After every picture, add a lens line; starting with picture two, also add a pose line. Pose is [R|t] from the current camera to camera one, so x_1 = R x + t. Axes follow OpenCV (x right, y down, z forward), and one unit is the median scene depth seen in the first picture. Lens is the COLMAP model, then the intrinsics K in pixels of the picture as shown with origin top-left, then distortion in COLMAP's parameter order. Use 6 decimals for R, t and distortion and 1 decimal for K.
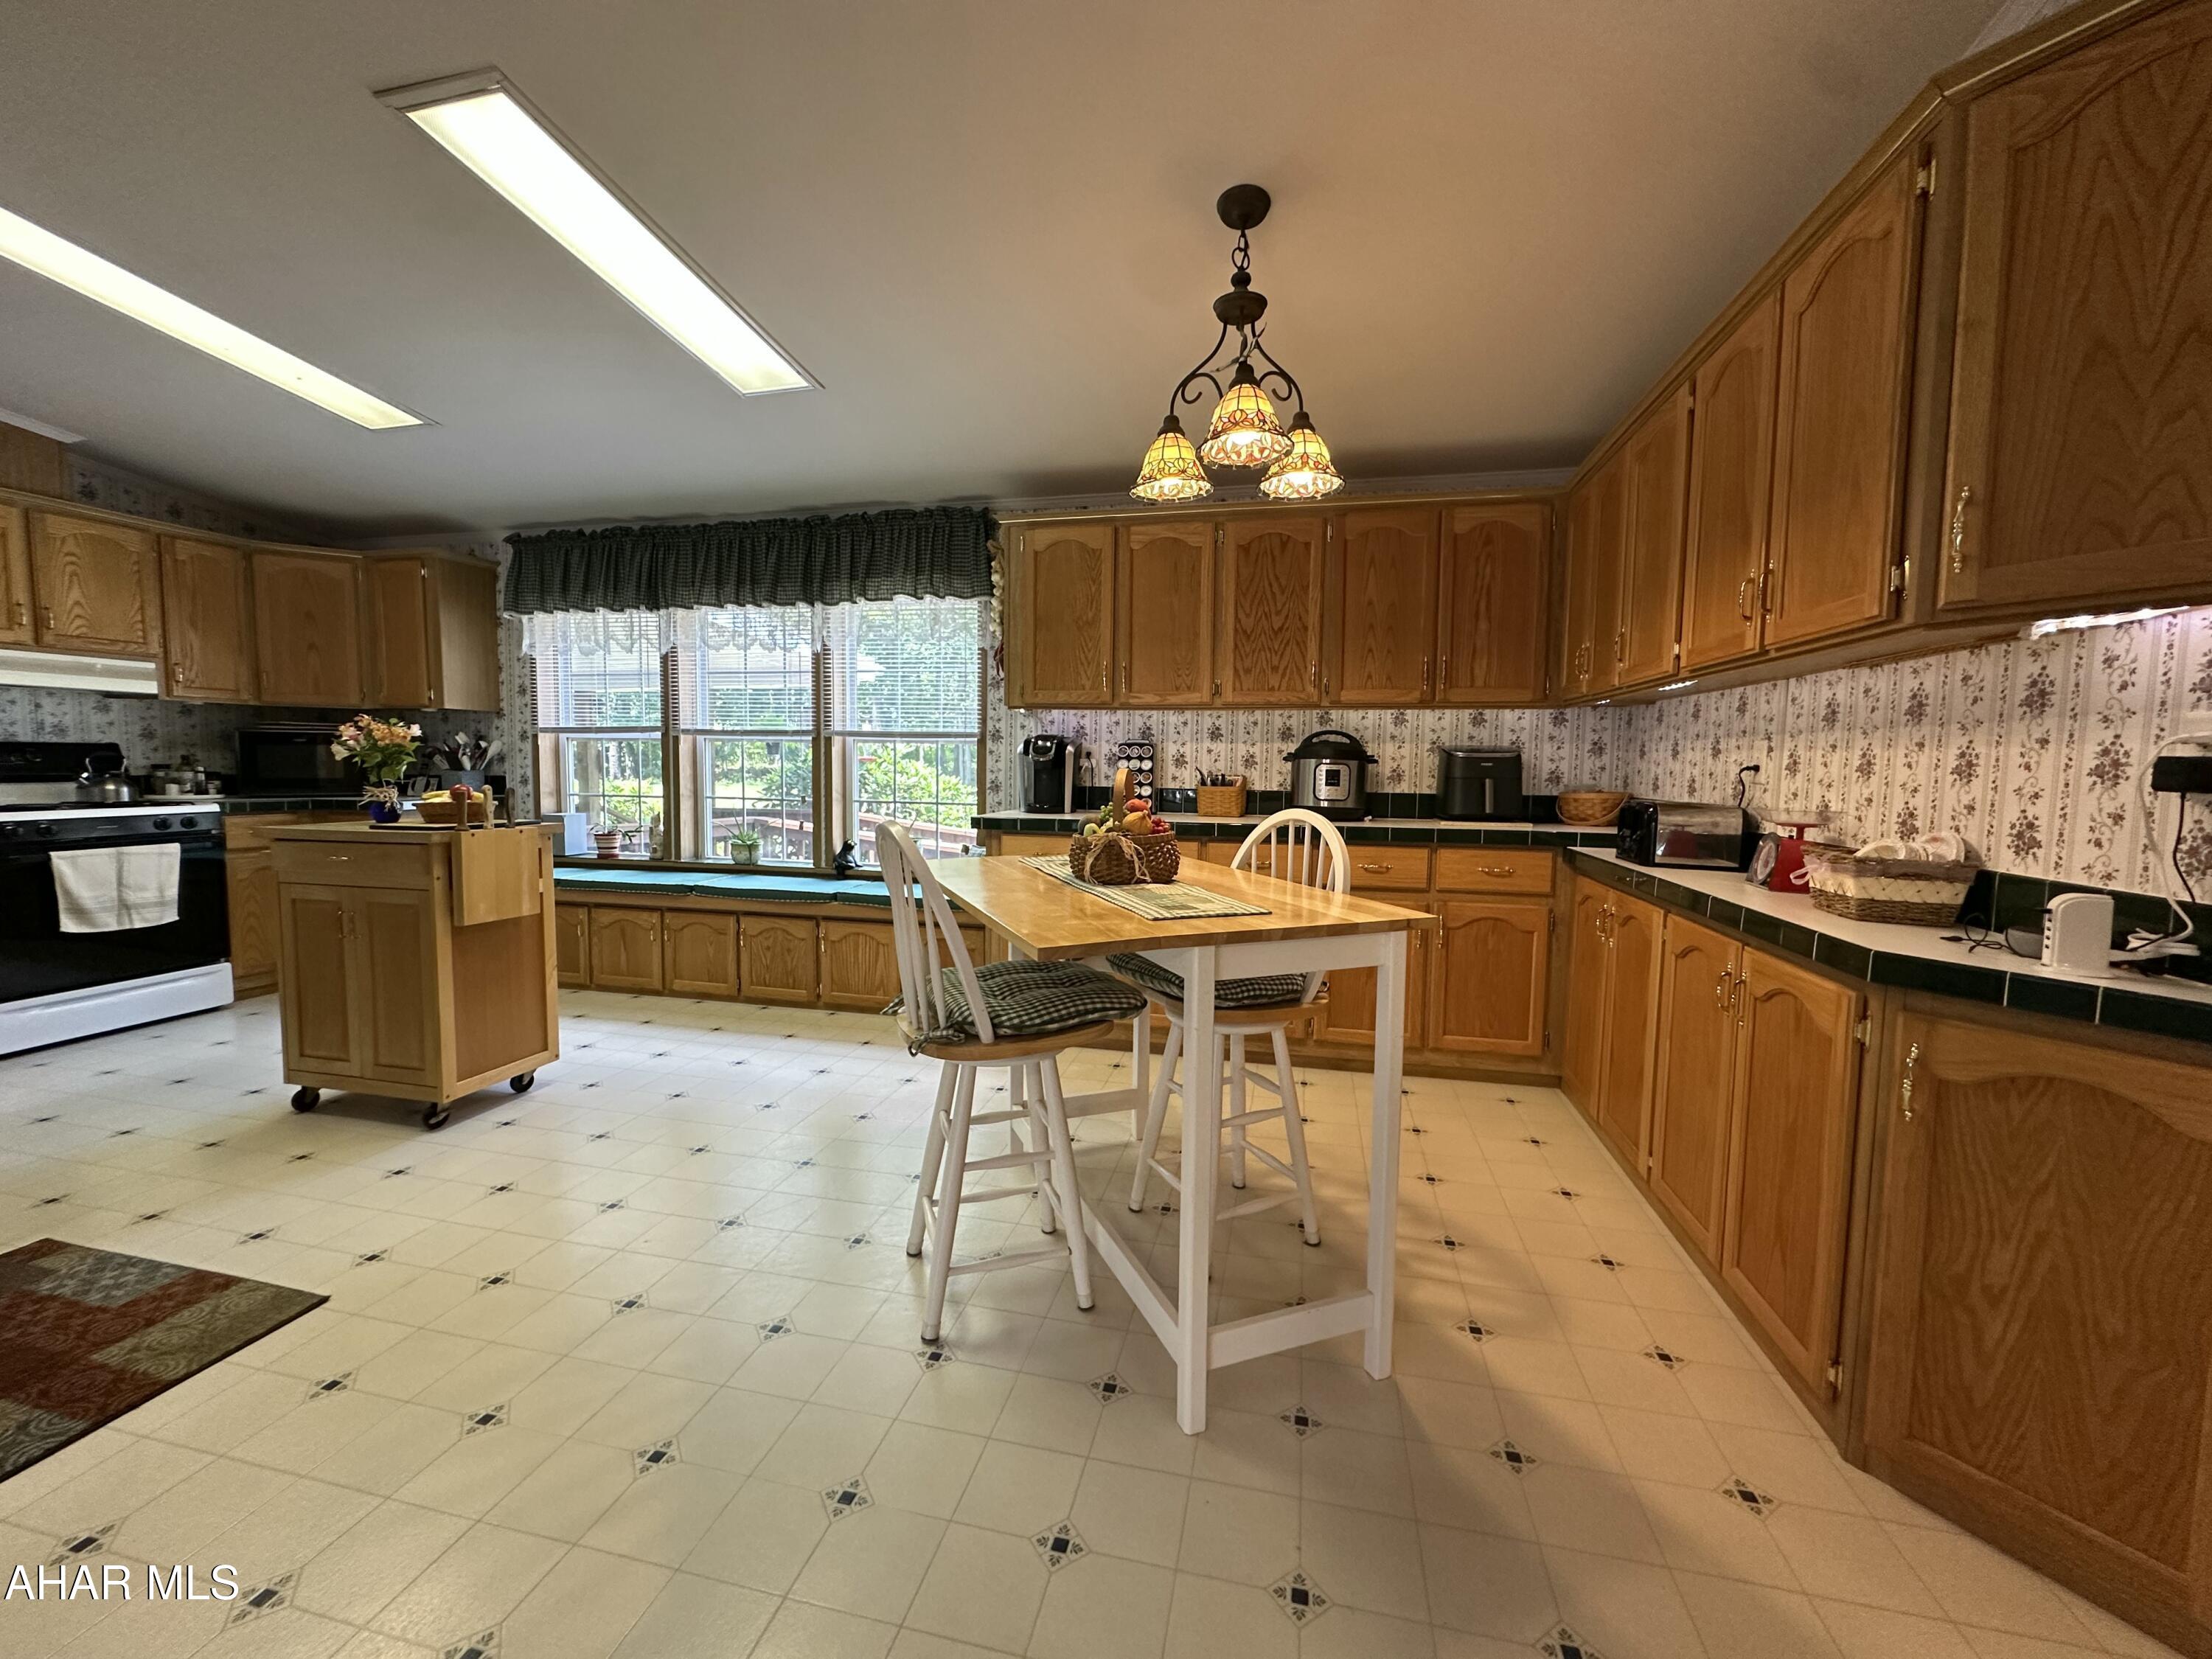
lens RADIAL K [[884.8, 0, 1103.7], [0, 884.8, 828.3], [0, 0, 1]] dist [-0.004447, 0.001163]
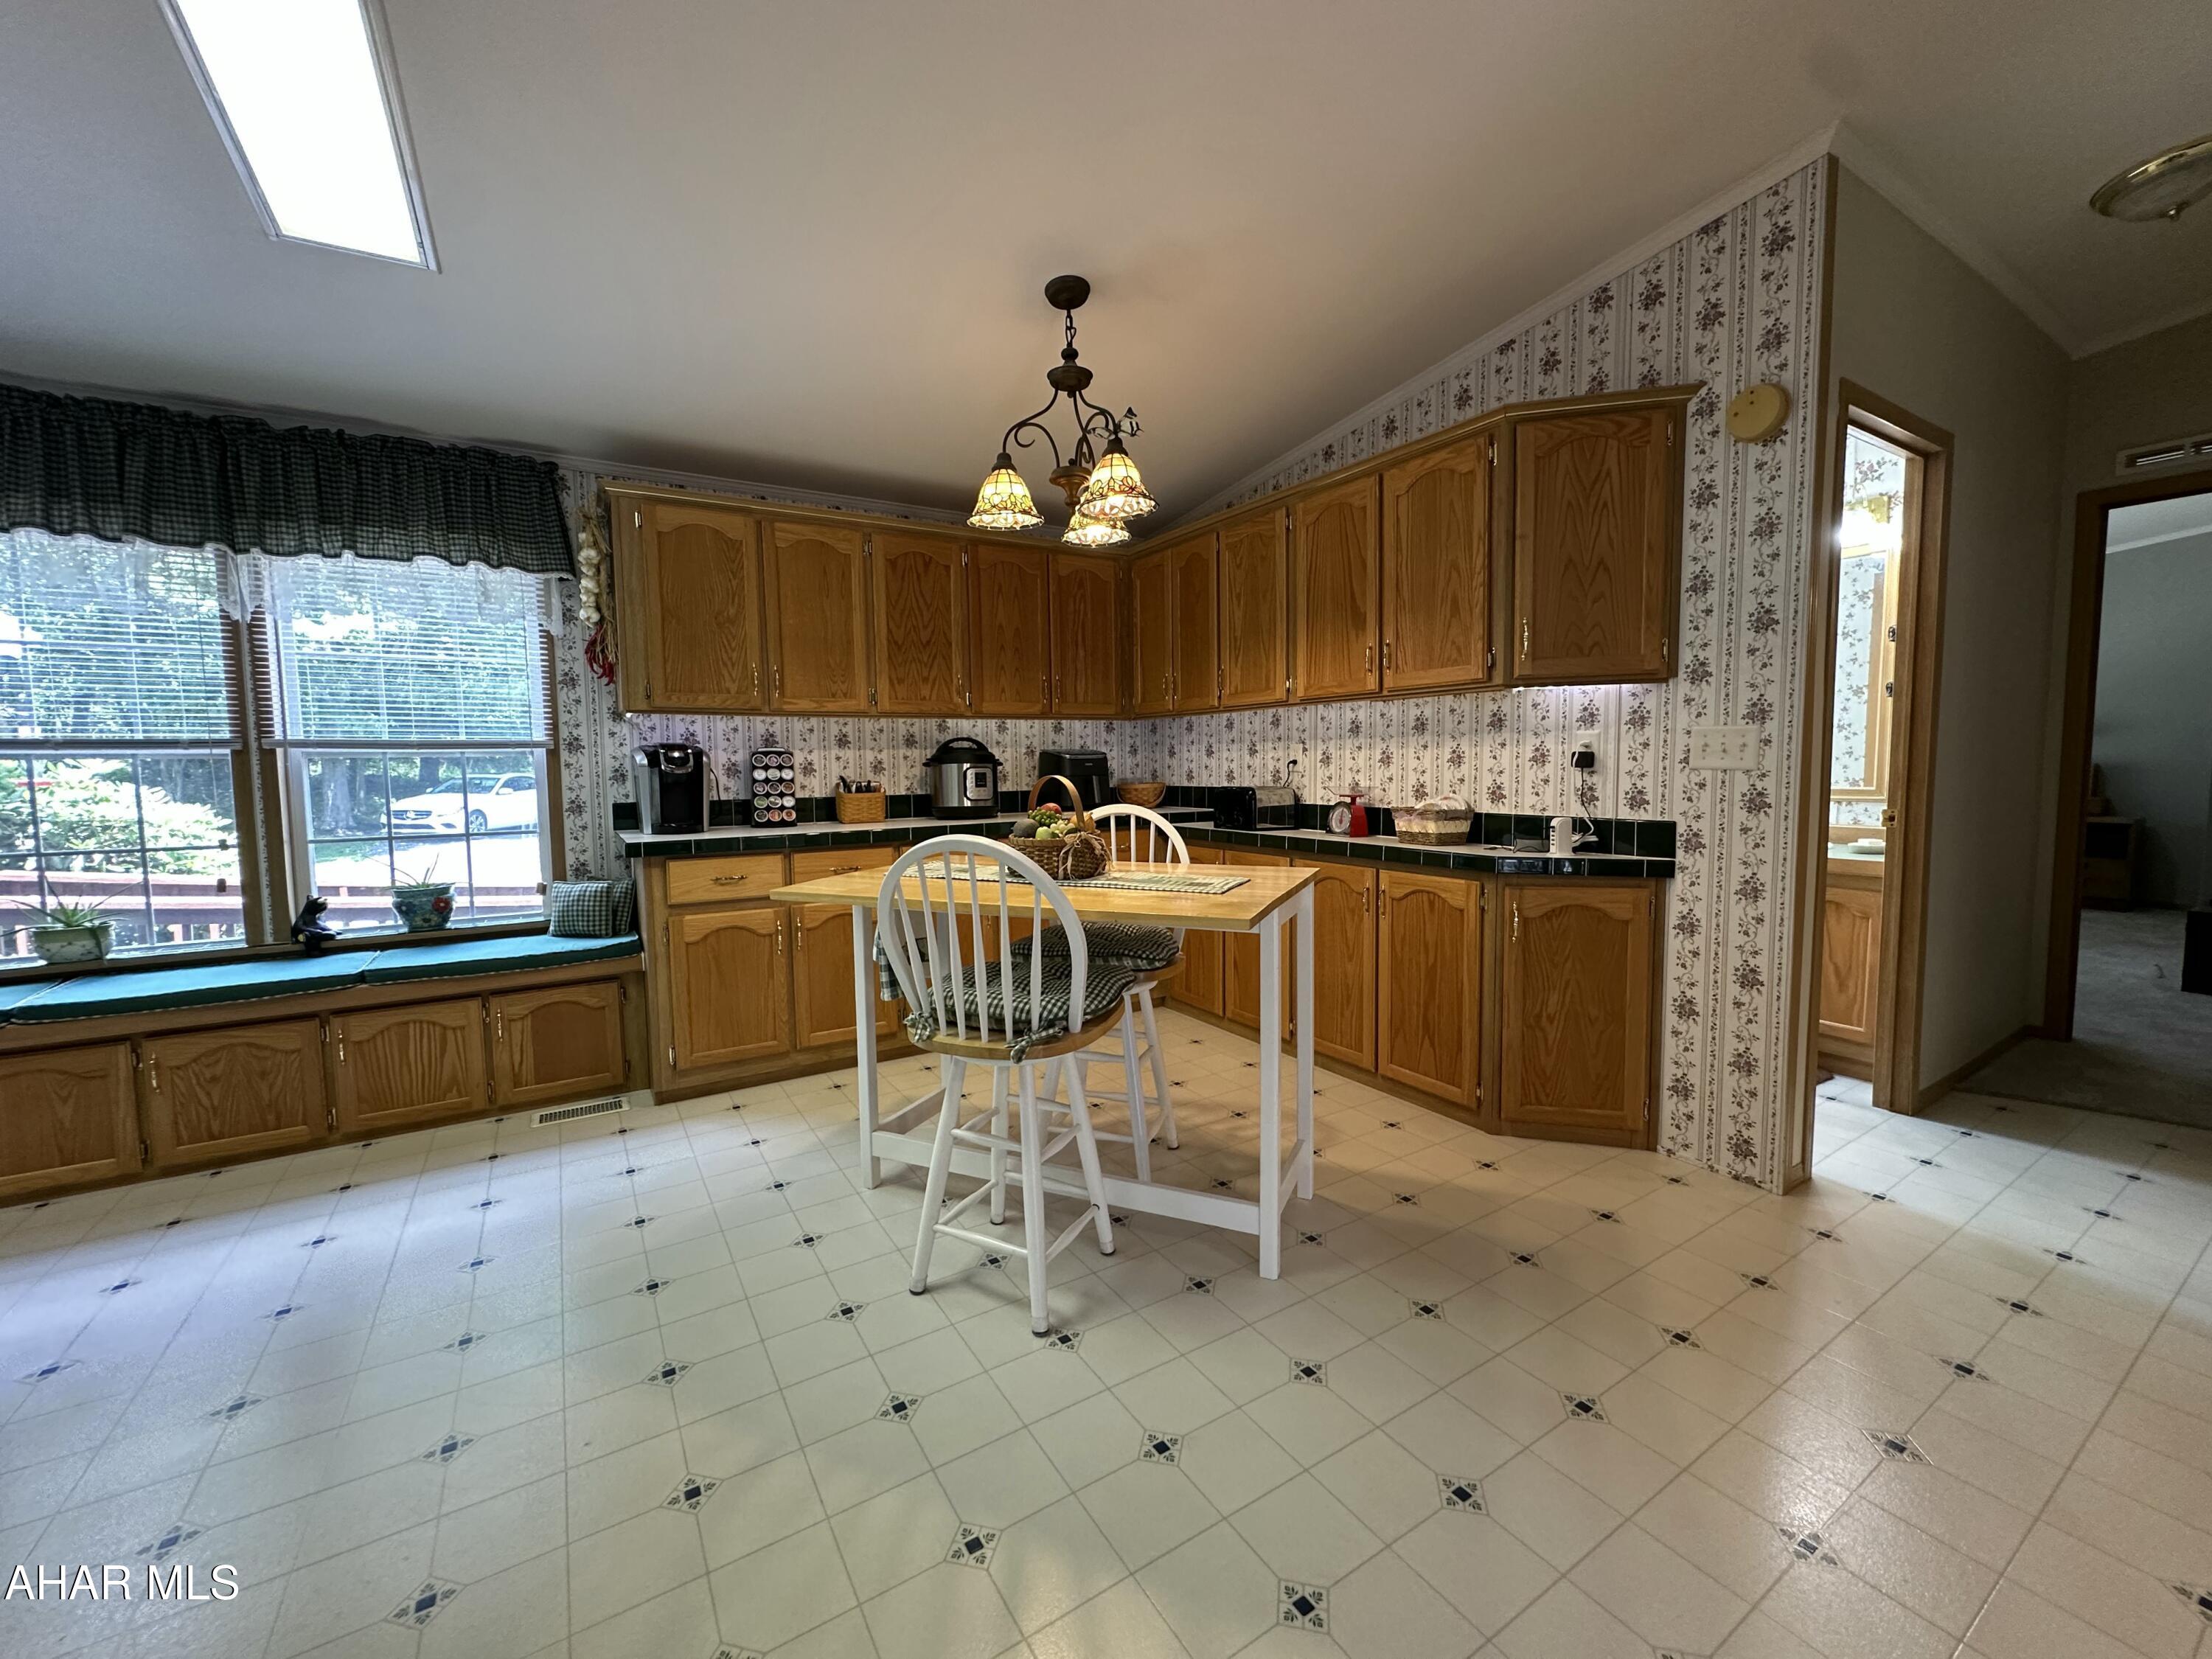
lens RADIAL K [[884.8, 0, 1108.4], [0, 884.8, 827.4], [0, 0, 1]] dist [-0.004447, 0.001163]
pose [[0.706401, -0.075730, 0.703749, -0.404659], [0.078265, 0.996520, 0.028676, -0.016572], [-0.703472, 0.034822, 0.709870, 0.094039]]
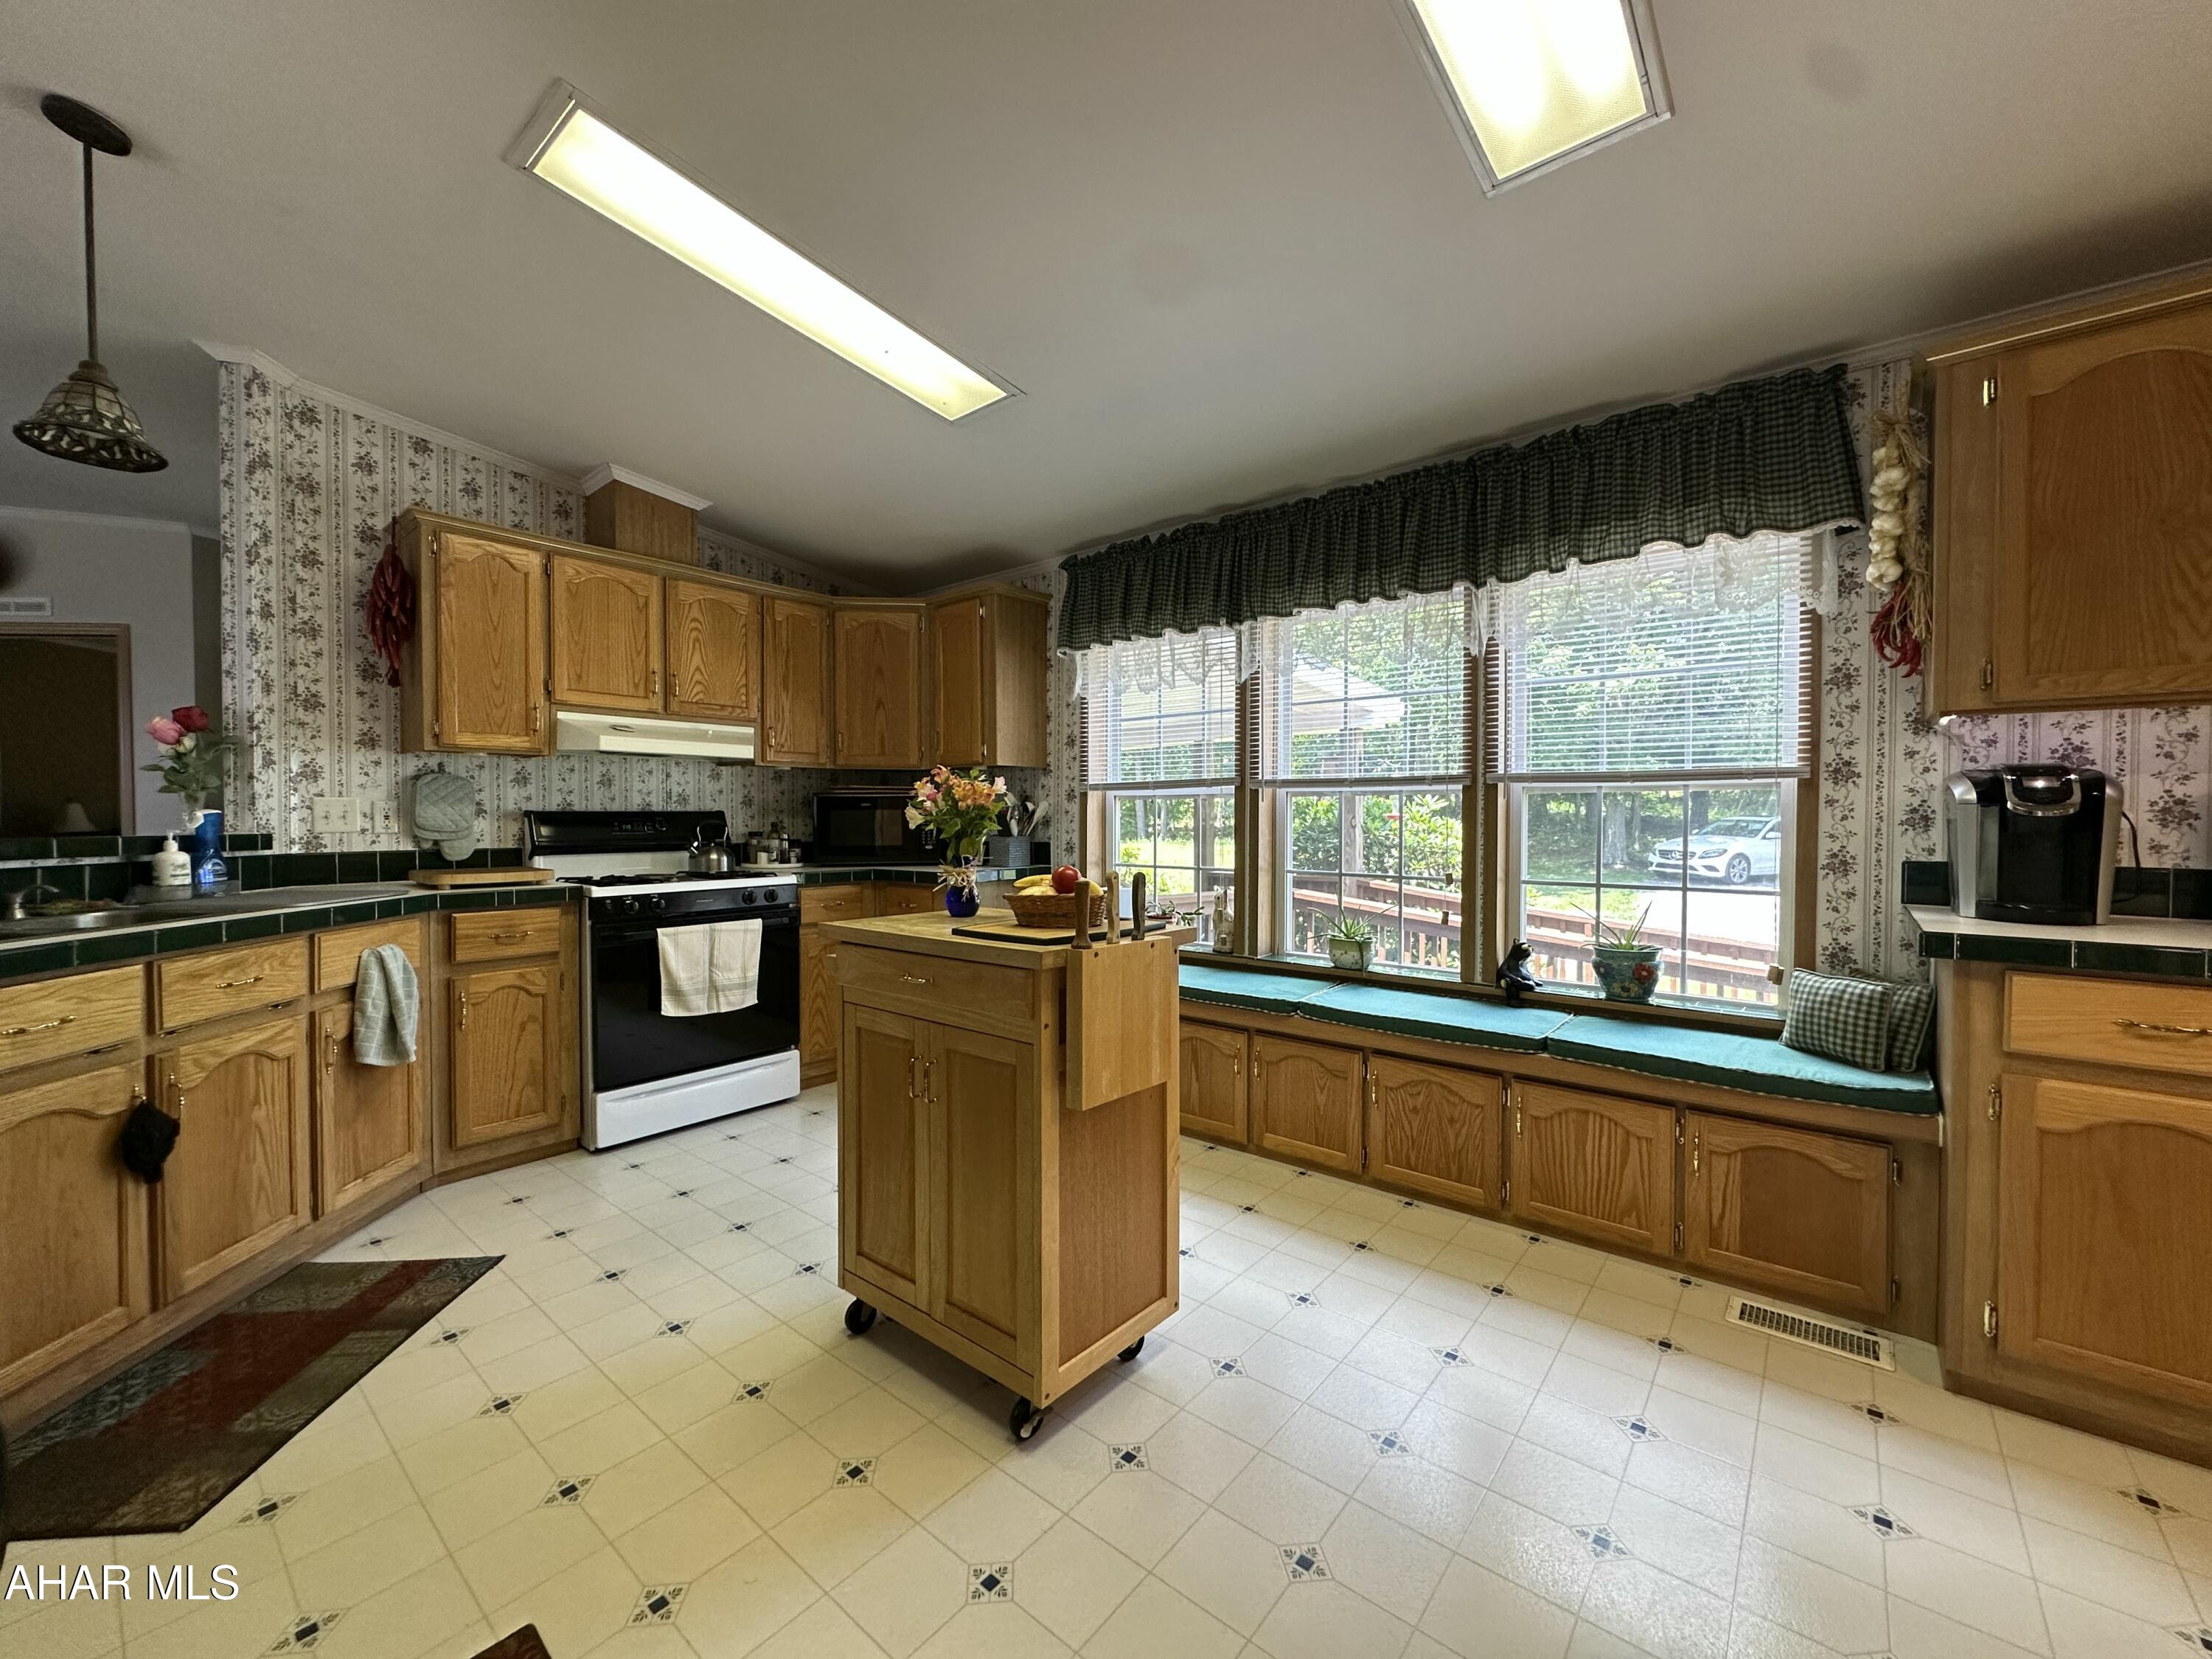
lens RADIAL K [[884.8, 0, 1098.2], [0, 884.8, 828.5], [0, 0, 1]] dist [-0.004447, 0.001163]
pose [[0.890667, -0.006961, -0.454603, -0.328744], [-0.022056, 0.998044, -0.058494, -0.031414], [0.454121, 0.062125, 0.888771, 0.346751]]
